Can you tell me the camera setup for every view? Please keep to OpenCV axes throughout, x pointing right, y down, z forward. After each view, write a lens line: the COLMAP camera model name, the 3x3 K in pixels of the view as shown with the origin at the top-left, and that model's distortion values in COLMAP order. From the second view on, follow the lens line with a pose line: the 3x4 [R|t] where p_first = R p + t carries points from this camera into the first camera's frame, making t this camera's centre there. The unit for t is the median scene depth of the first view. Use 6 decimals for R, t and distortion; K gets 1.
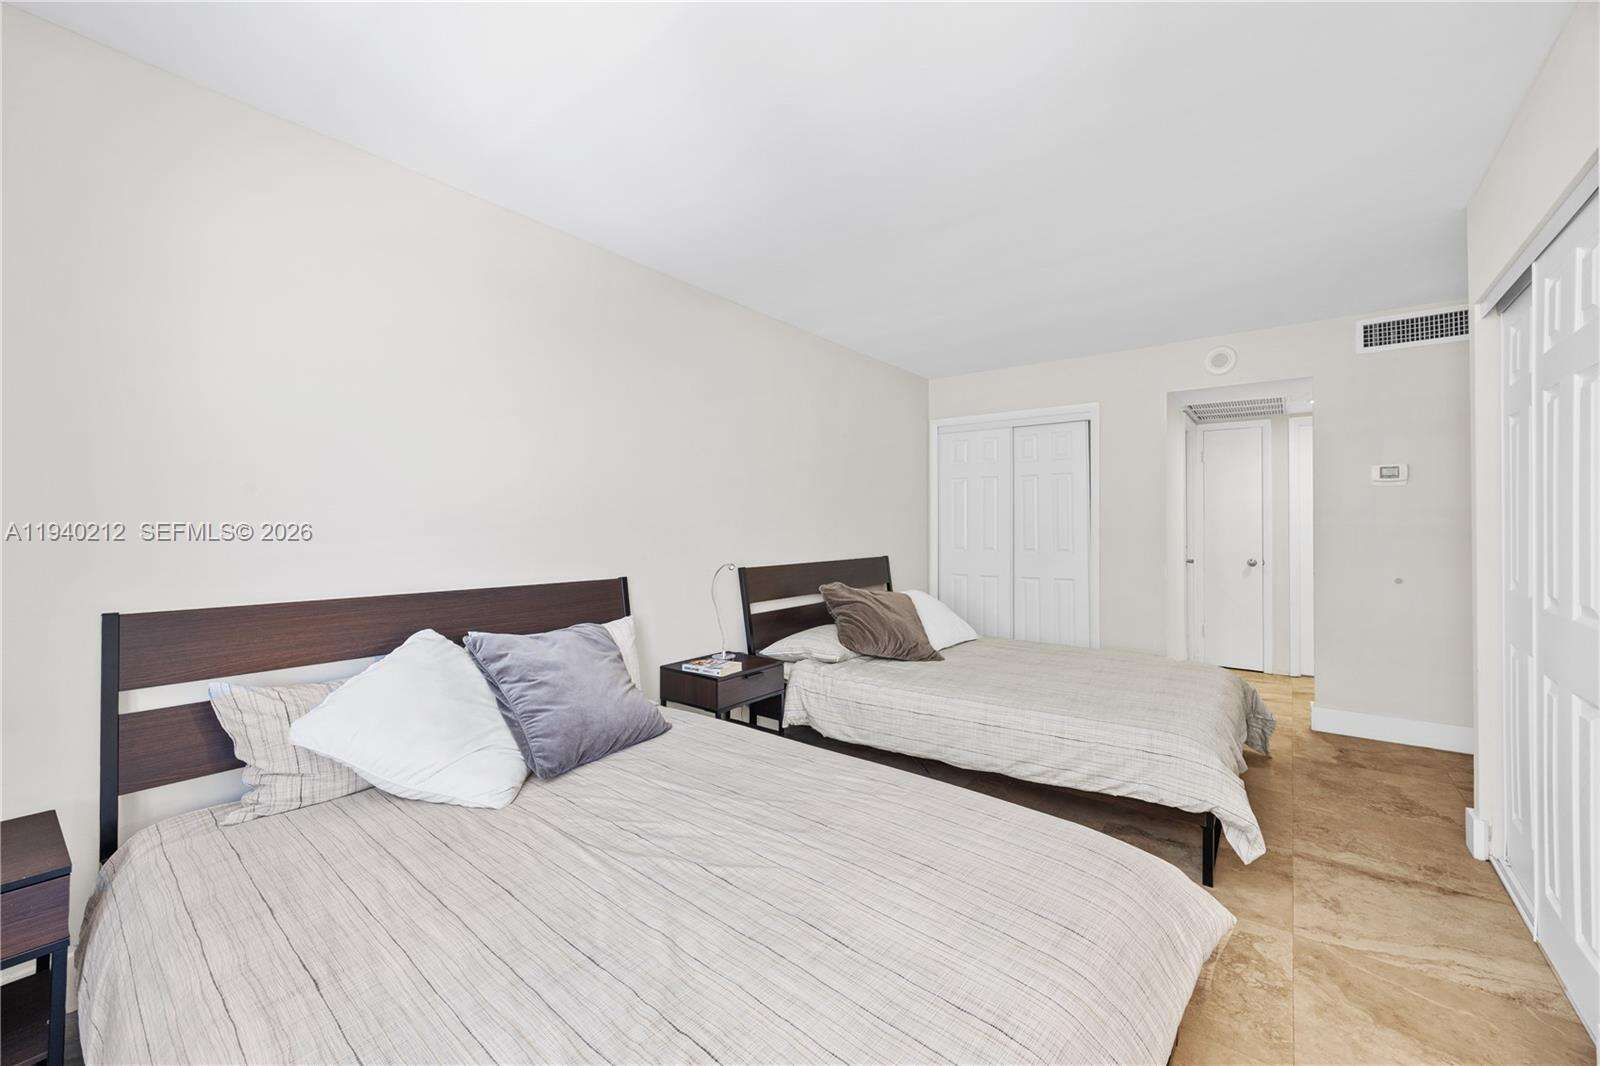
lens RADIAL K [[621.2, 0, 810.5], [0, 621.2, 524.7], [0, 0, 1]] dist [-0.001300, -0.000217]
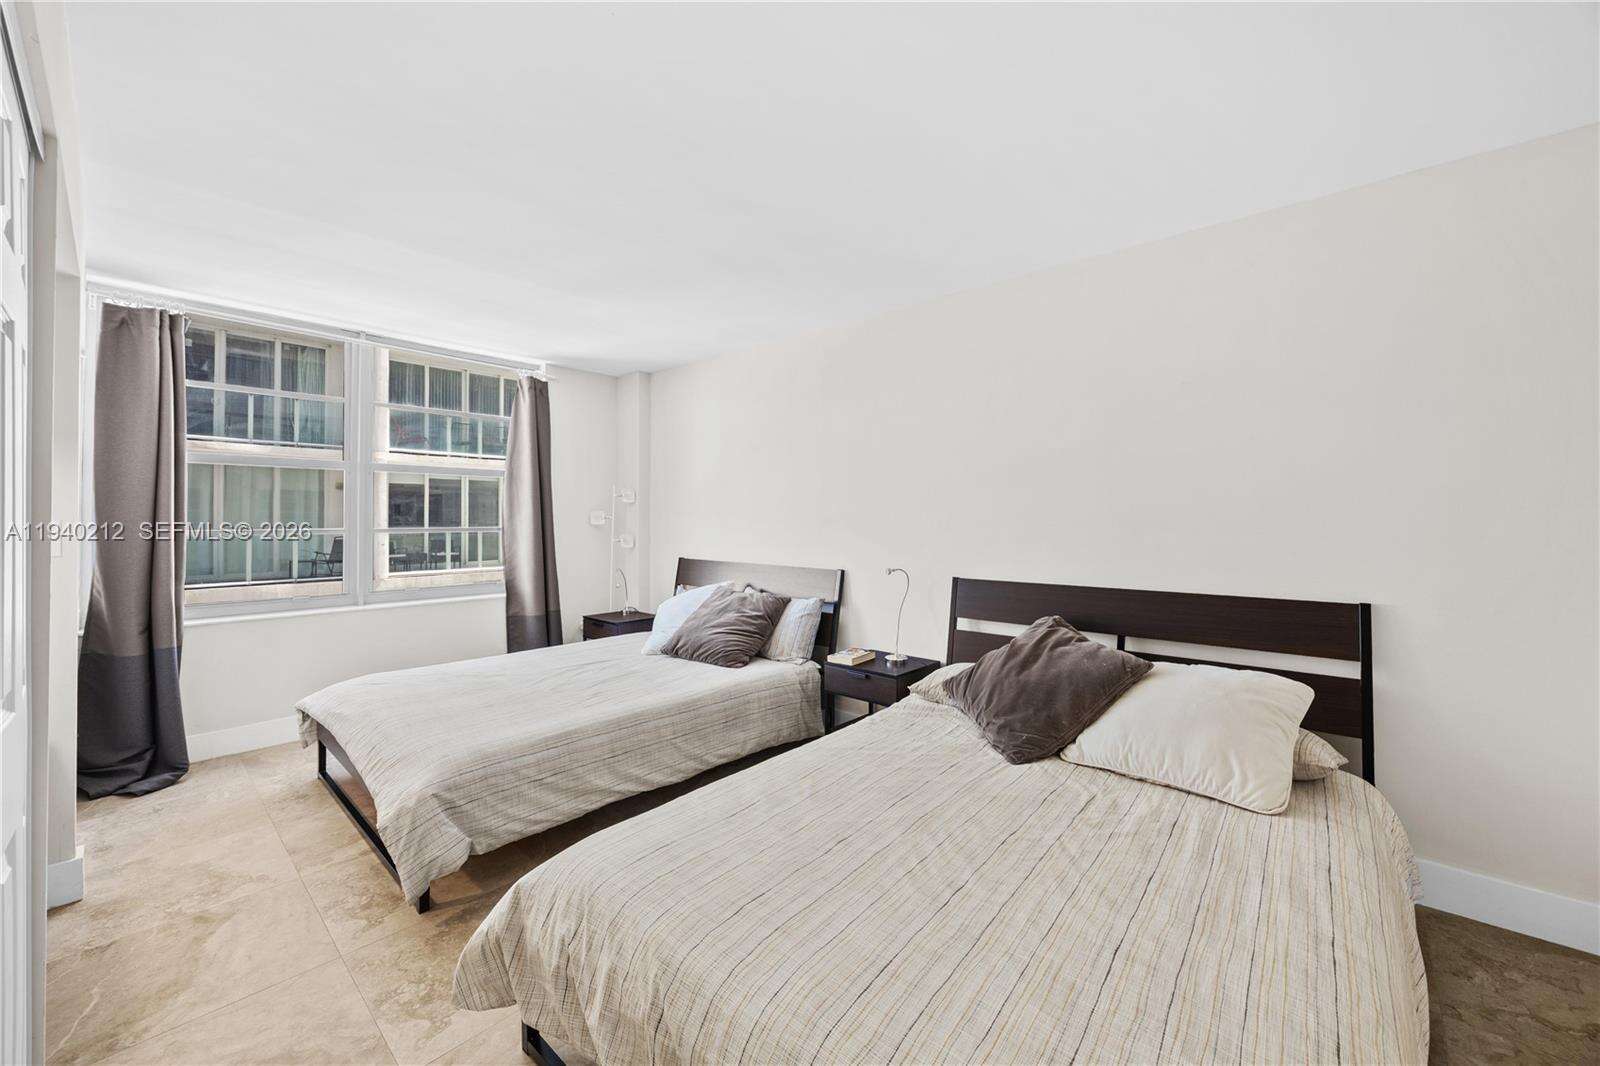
lens RADIAL K [[621.2, 0, 808.7], [0, 621.2, 521.9], [0, 0, 1]] dist [-0.001300, -0.000217]
pose [[-0.070316, 0.007697, -0.997495, 1.661196], [0.000110, 0.999970, 0.007708, -0.039684], [0.997525, 0.000432, -0.070314, 1.715471]]
